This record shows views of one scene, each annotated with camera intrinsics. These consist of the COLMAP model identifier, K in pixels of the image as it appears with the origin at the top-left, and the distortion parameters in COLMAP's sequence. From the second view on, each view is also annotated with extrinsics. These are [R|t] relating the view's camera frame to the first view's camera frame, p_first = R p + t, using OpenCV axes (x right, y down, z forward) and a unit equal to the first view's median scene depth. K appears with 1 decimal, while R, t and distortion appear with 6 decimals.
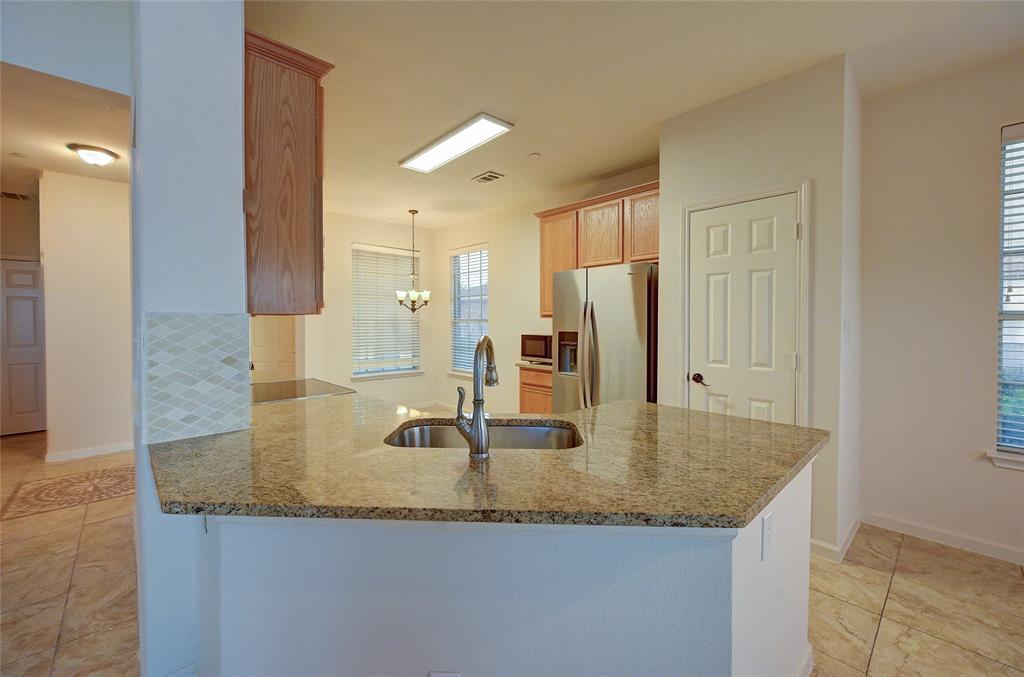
lens RADIAL K [[412.2, 0, 499.2], [0, 412.2, 332.0], [0, 0, 1]] dist [-0.000701, -0.000177]
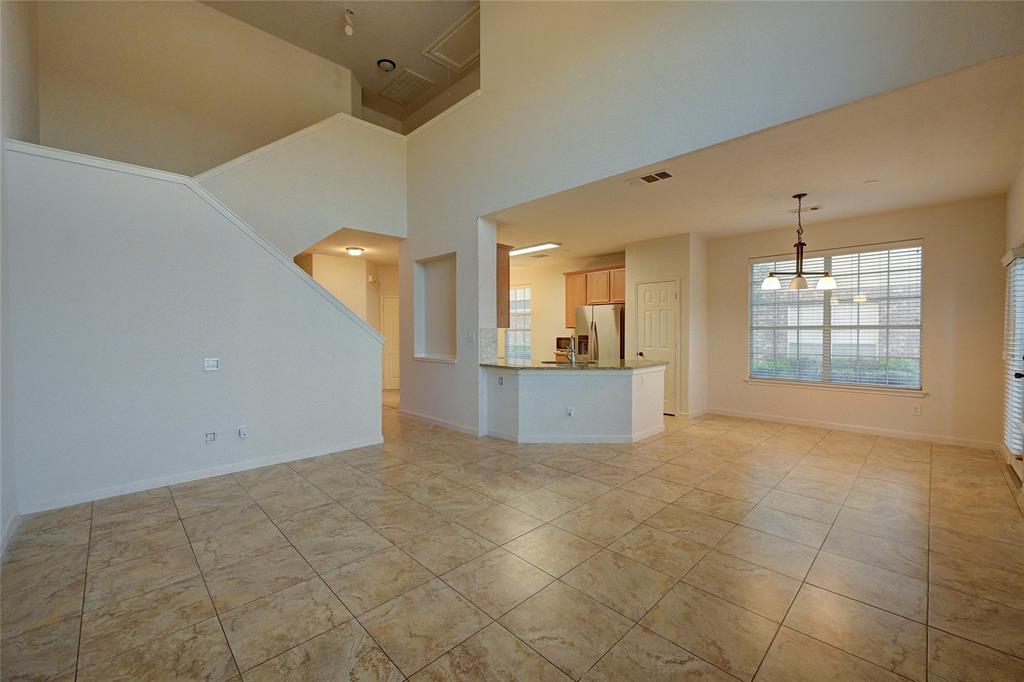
lens RADIAL K [[412.7, 0, 497.8], [0, 412.7, 333.5], [0, 0, 1]] dist [0.002241, -0.000751]
pose [[0.999836, -0.004363, 0.017548, -0.295830], [0.004679, 0.999827, -0.018014, 0.025089], [-0.017467, 0.018094, 0.999684, -1.051219]]
